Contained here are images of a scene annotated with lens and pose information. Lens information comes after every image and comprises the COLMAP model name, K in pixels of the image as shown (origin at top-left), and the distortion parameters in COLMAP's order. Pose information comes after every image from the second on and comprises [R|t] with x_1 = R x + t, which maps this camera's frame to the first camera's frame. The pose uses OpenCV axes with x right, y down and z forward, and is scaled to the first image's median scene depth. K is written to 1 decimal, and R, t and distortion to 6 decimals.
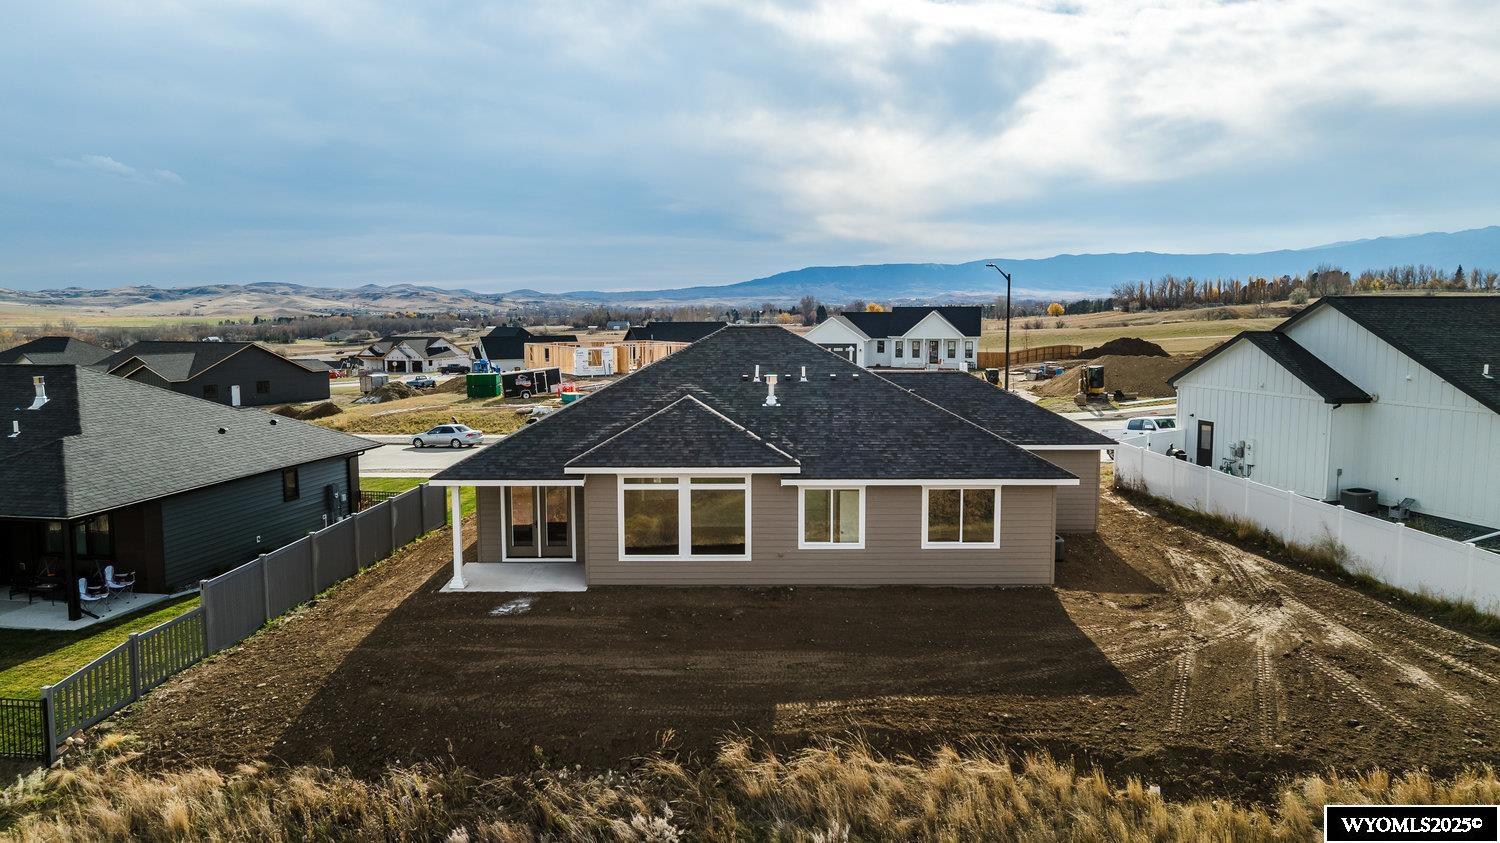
lens RADIAL K [[1048.3, 0, 750.0], [0, 1048.3, 421.5], [0, 0, 1]] dist [-0.031771, 0.034730]
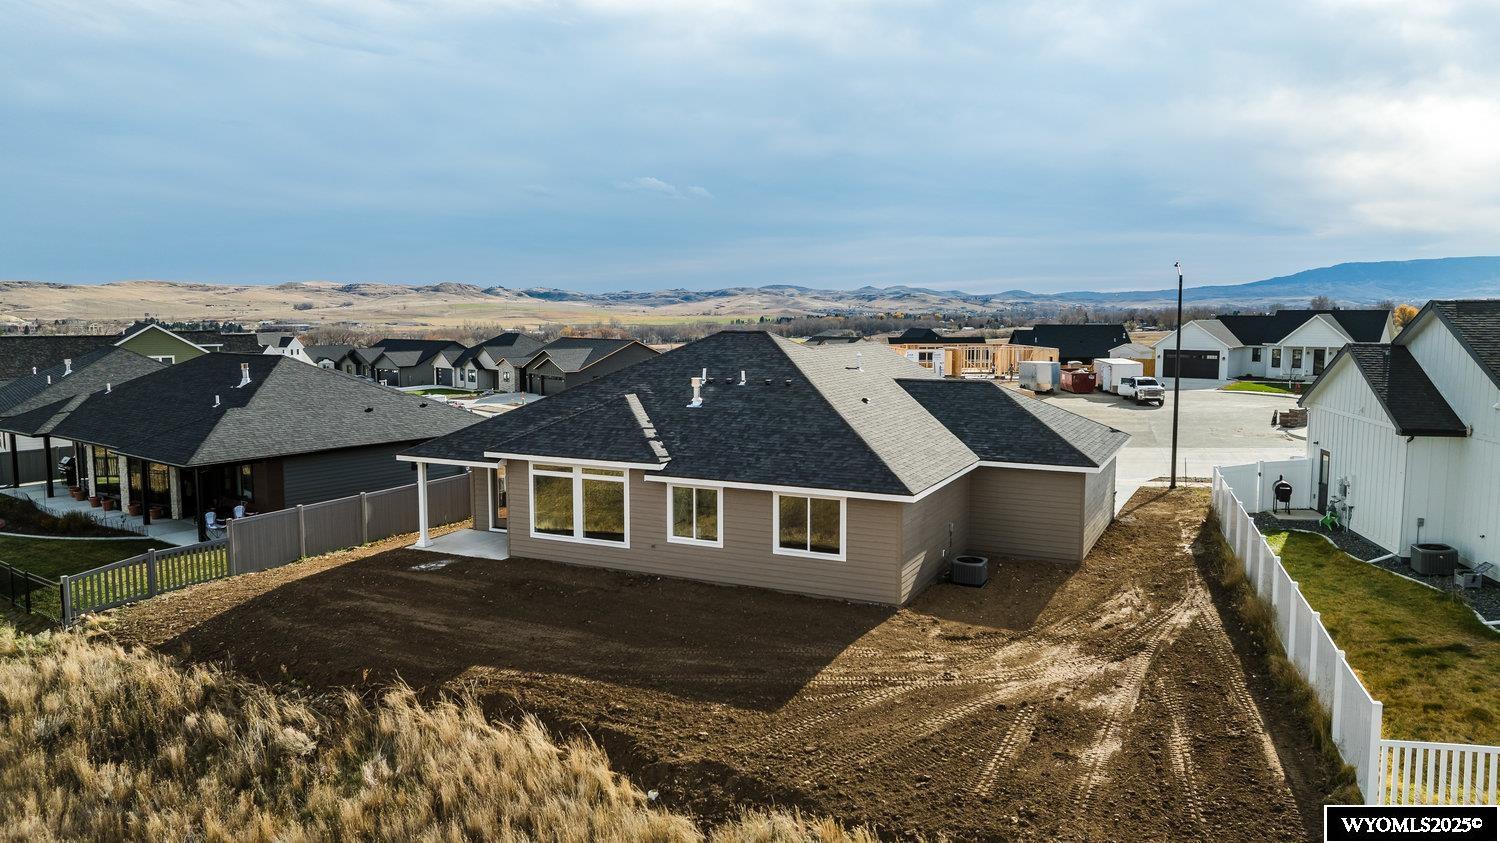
lens RADIAL K [[1048.3, 0, 750.0], [0, 1048.3, 421.5], [0, 0, 1]] dist [-0.031771, 0.034730]
pose [[0.897529, 0.047110, -0.438431, 0.586444], [-0.047523, 0.998820, 0.010039, -0.015077], [0.438387, 0.011826, 0.898709, 0.081314]]
